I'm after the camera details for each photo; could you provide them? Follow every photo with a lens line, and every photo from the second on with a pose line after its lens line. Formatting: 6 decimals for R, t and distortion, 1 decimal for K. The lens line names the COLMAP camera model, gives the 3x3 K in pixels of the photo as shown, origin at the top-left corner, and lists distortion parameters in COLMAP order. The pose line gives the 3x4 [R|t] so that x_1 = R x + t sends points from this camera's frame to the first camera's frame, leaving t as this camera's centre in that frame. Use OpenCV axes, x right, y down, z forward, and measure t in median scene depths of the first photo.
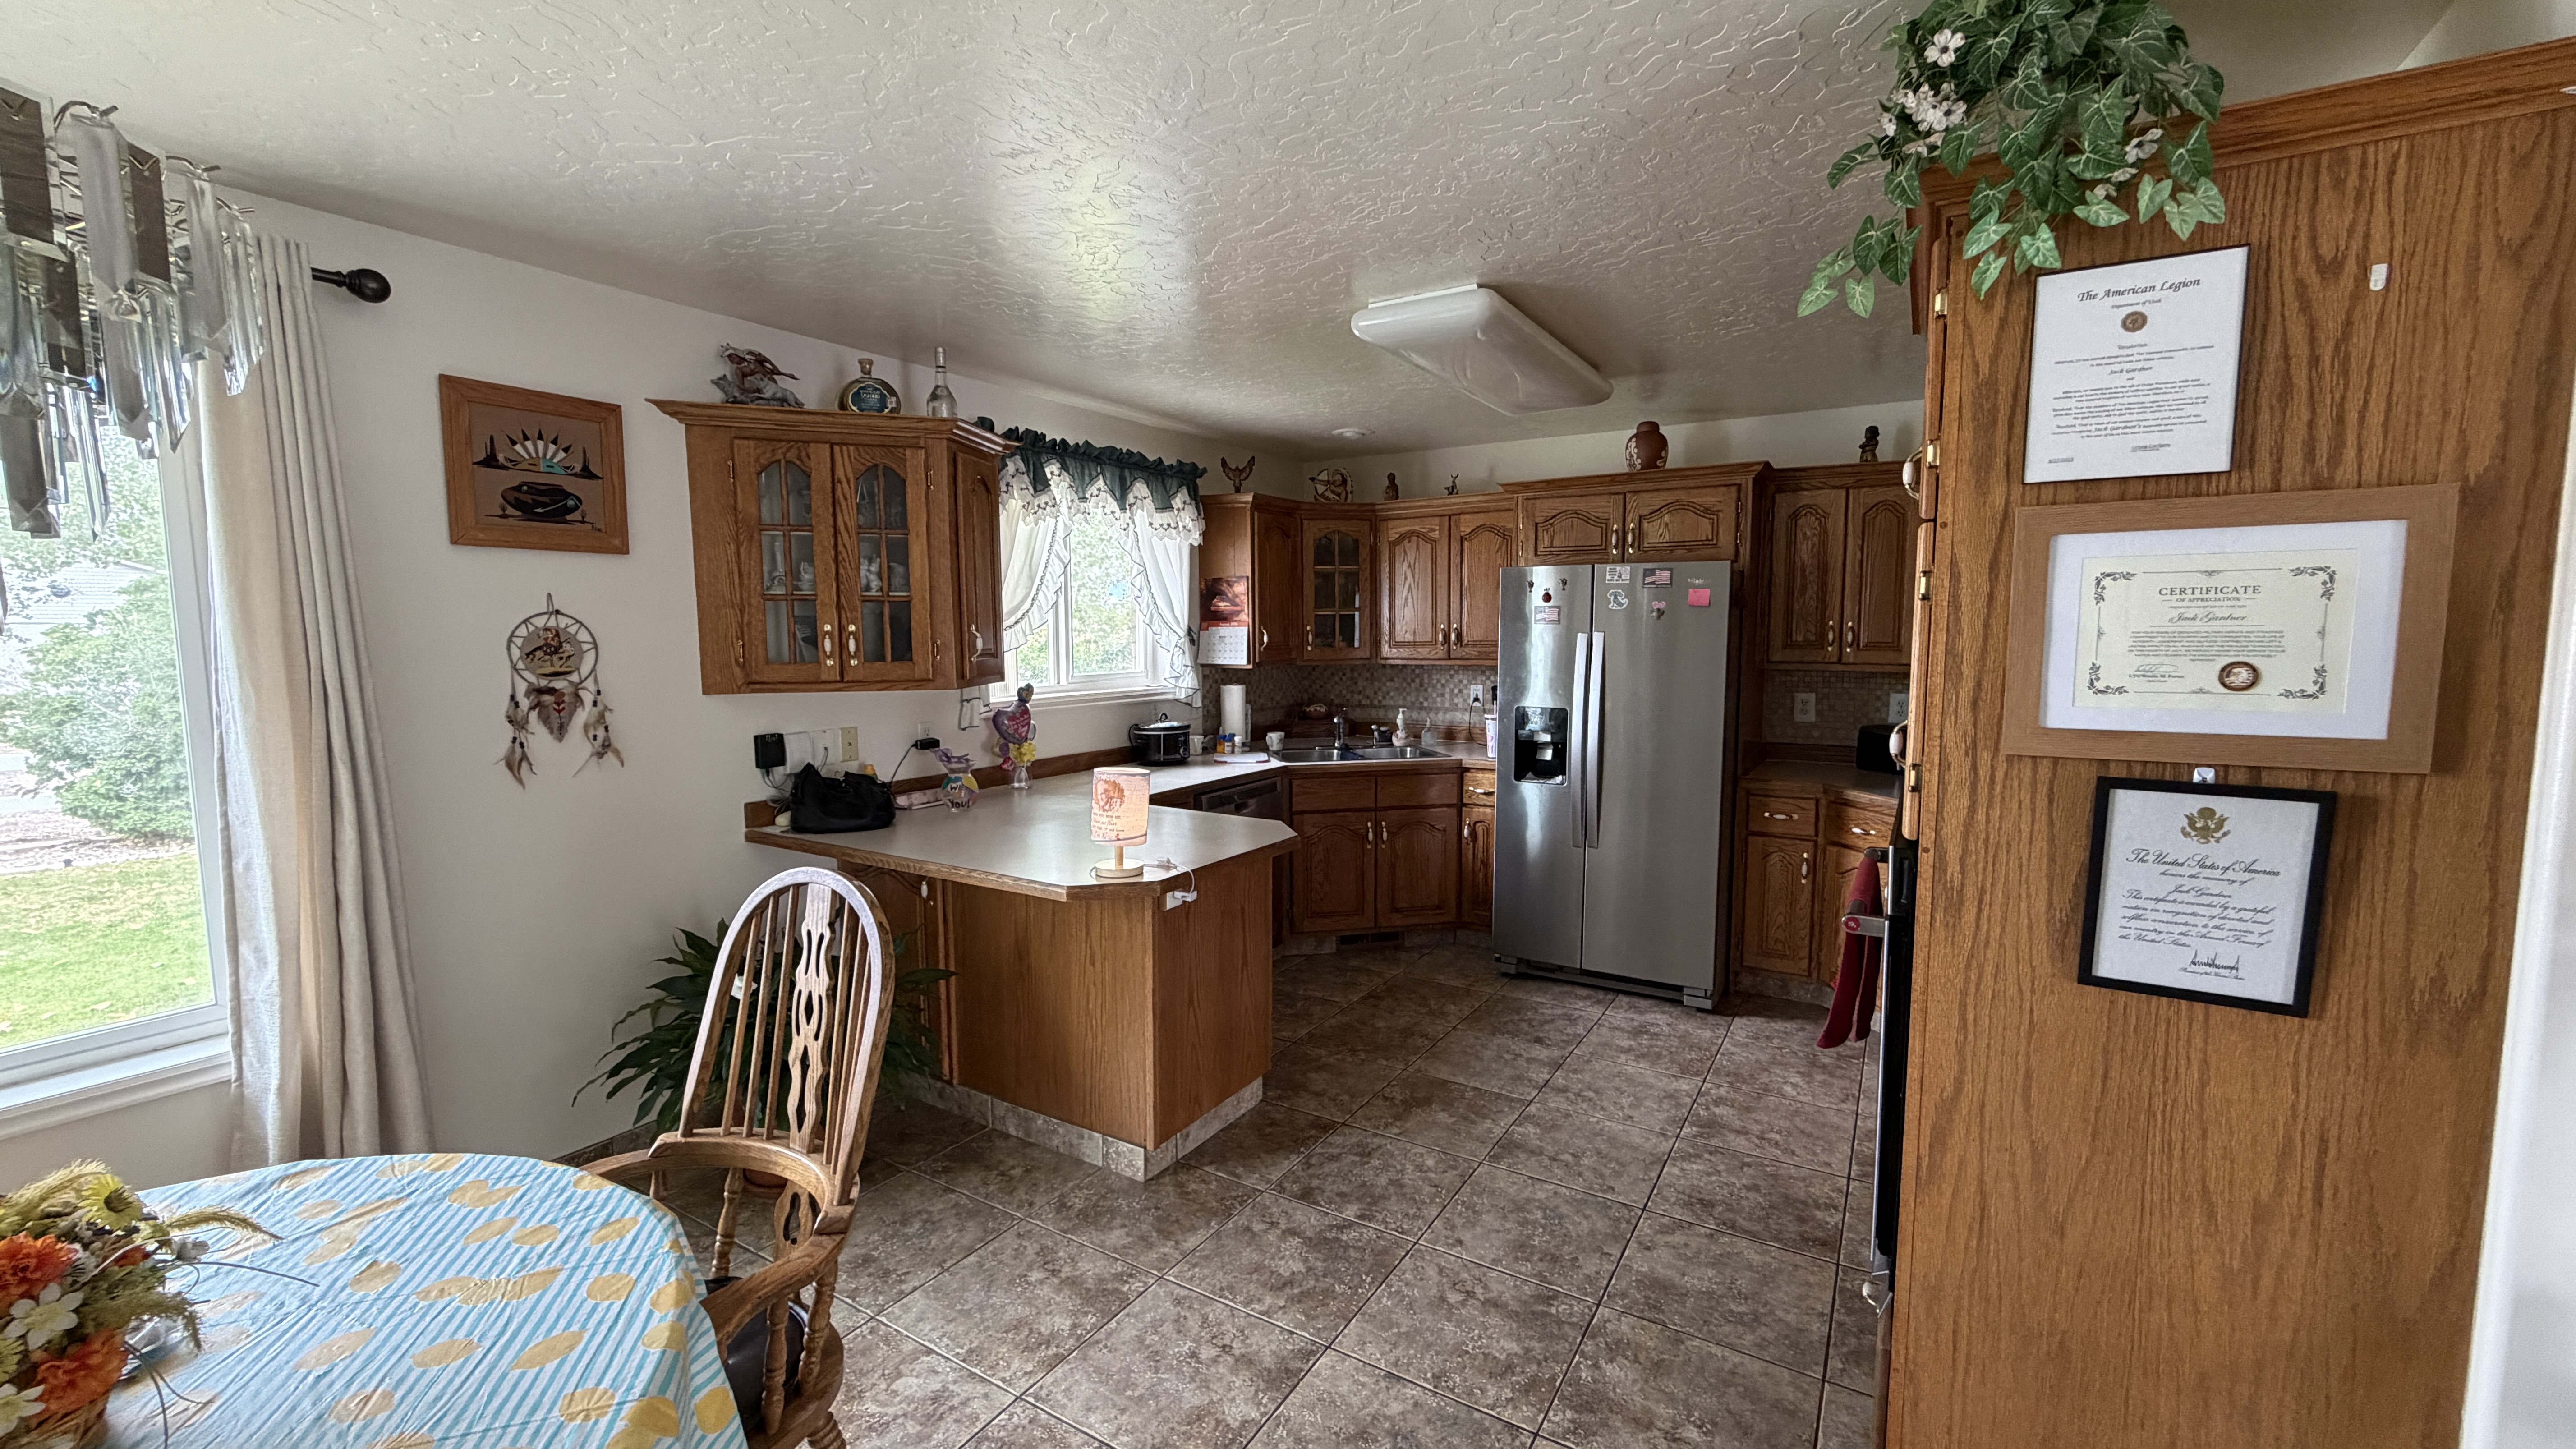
lens RADIAL K [[1026.5, 0, 1283.7], [0, 1026.5, 721.2], [0, 0, 1]] dist [-0.001027, 0.000148]
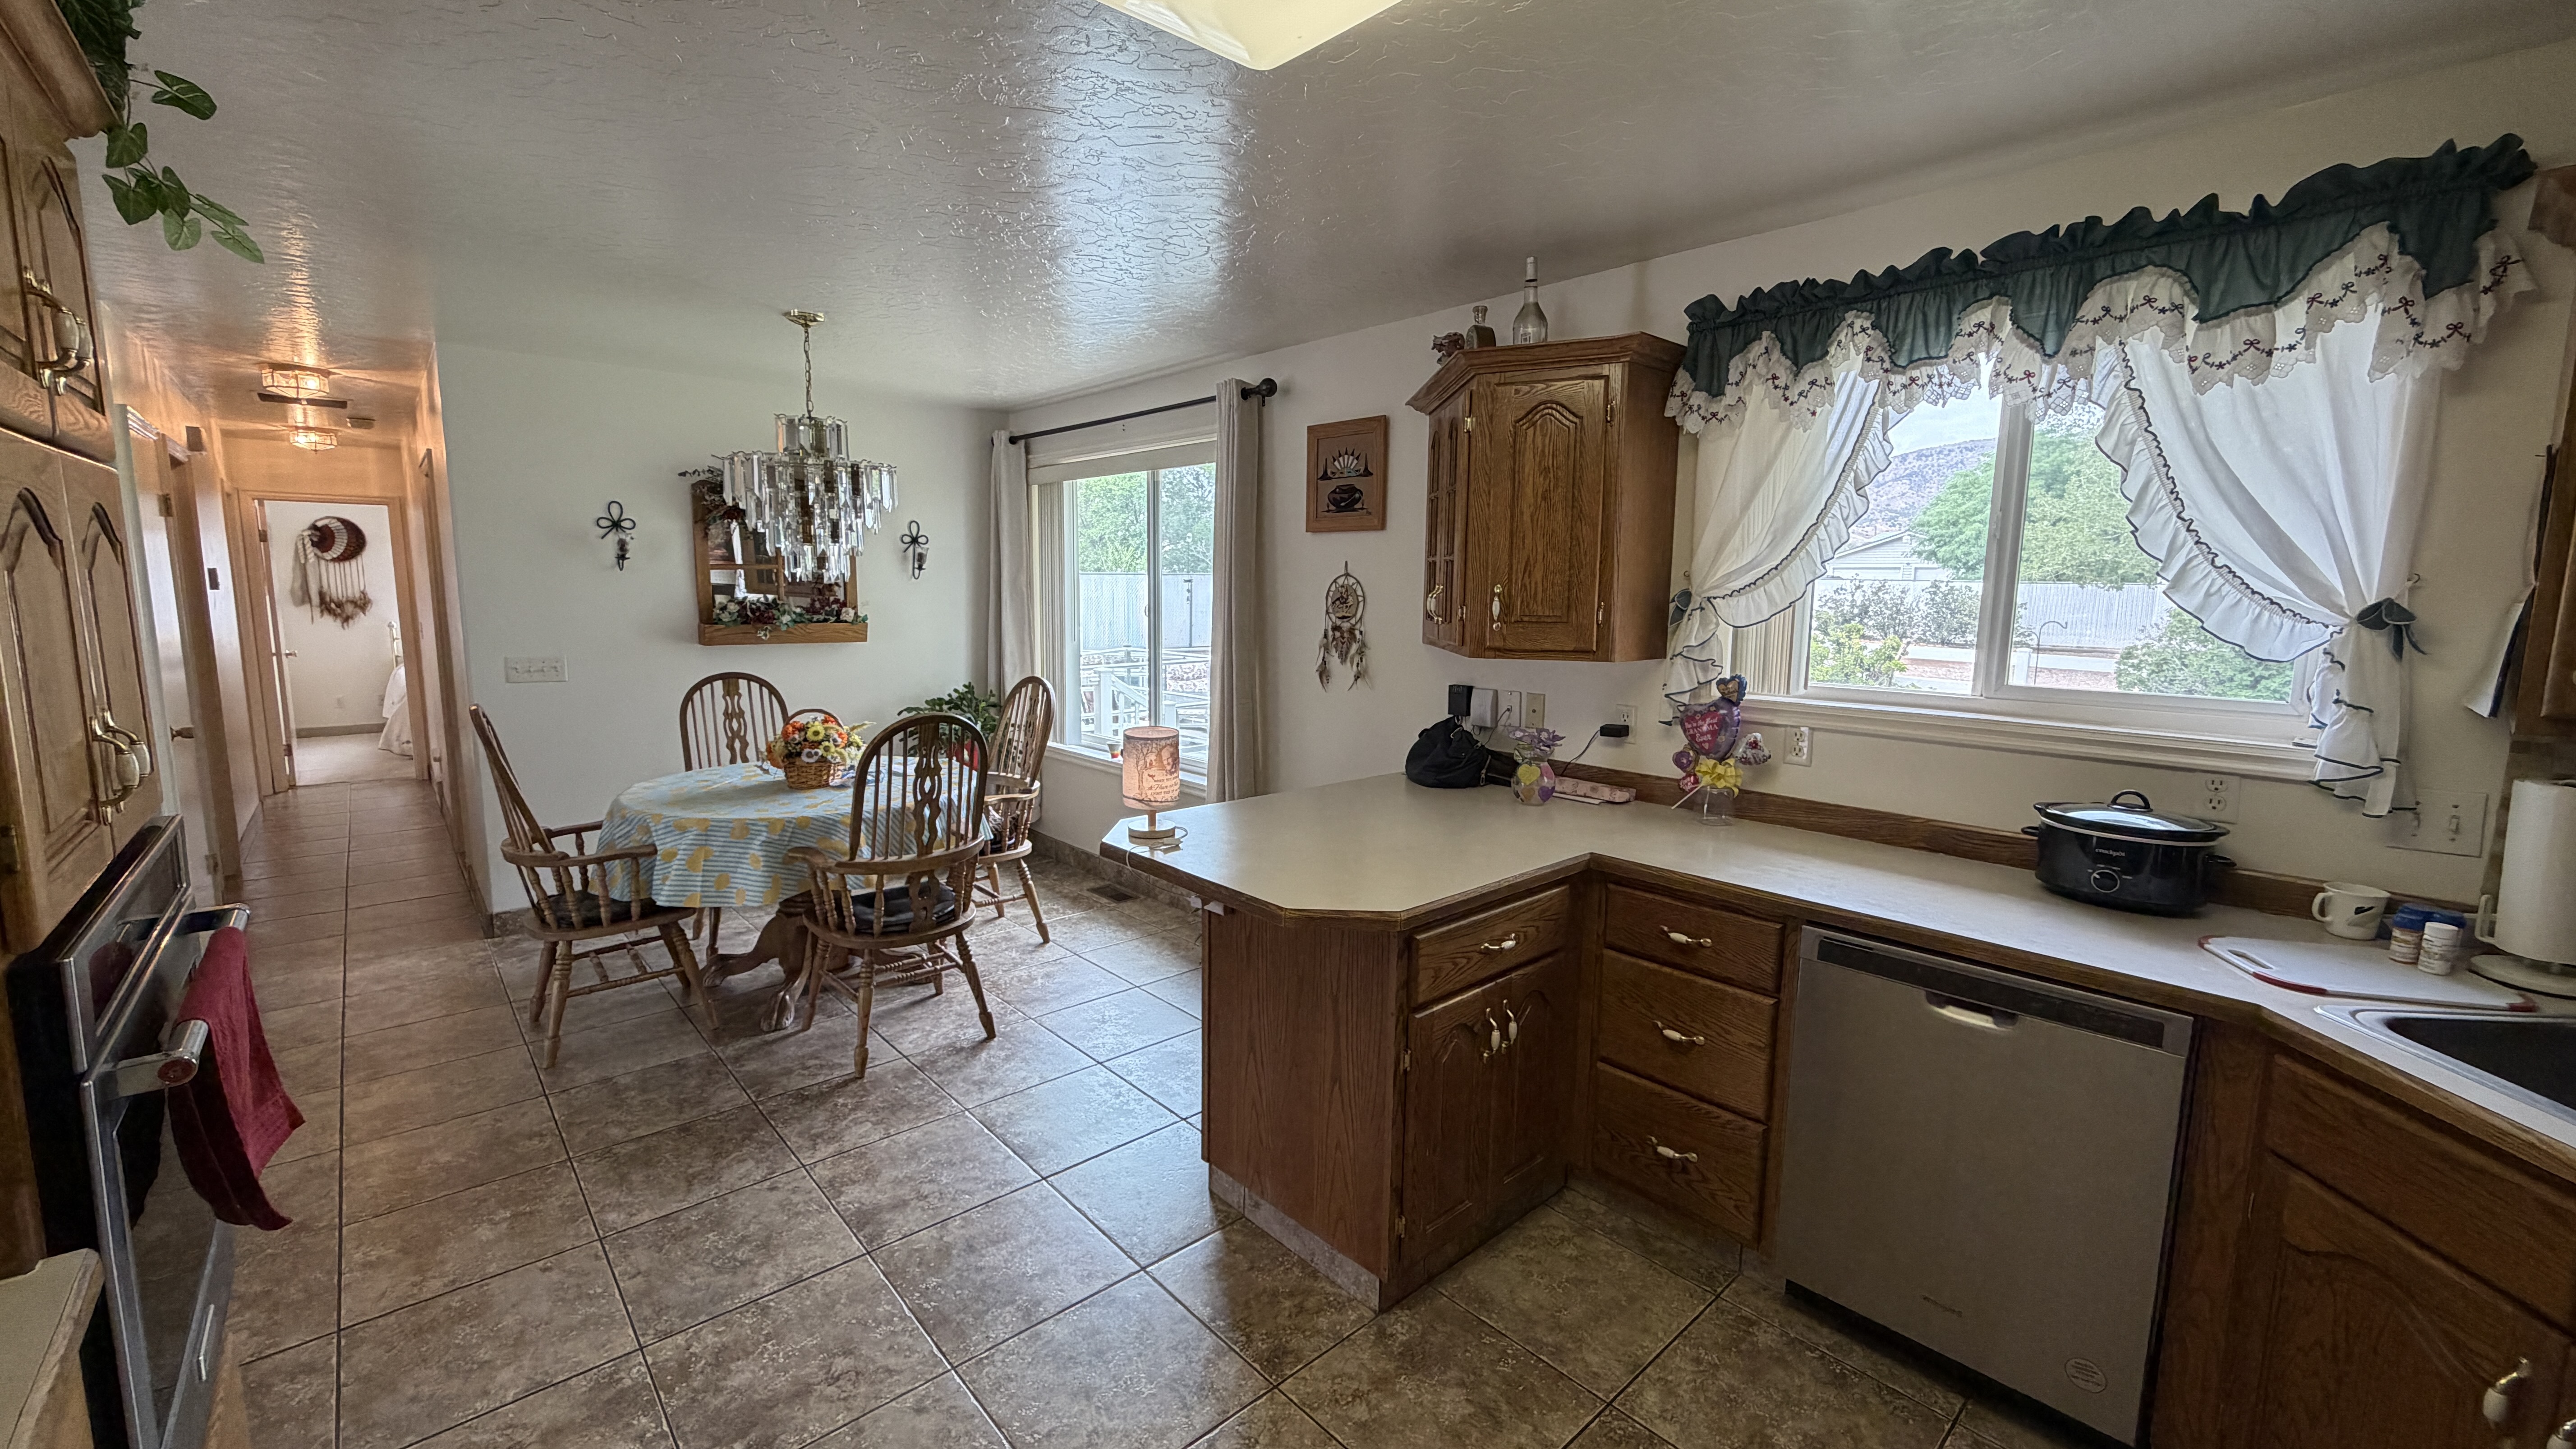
lens RADIAL K [[1026.5, 0, 1283.0], [0, 1026.5, 732.1], [0, 0, 1]] dist [-0.001027, 0.000148]
pose [[-0.283612, 0.137984, -0.948960, 0.697841], [-0.099722, 0.979984, 0.172298, -0.126419], [0.953740, 0.143498, -0.264175, 1.302433]]
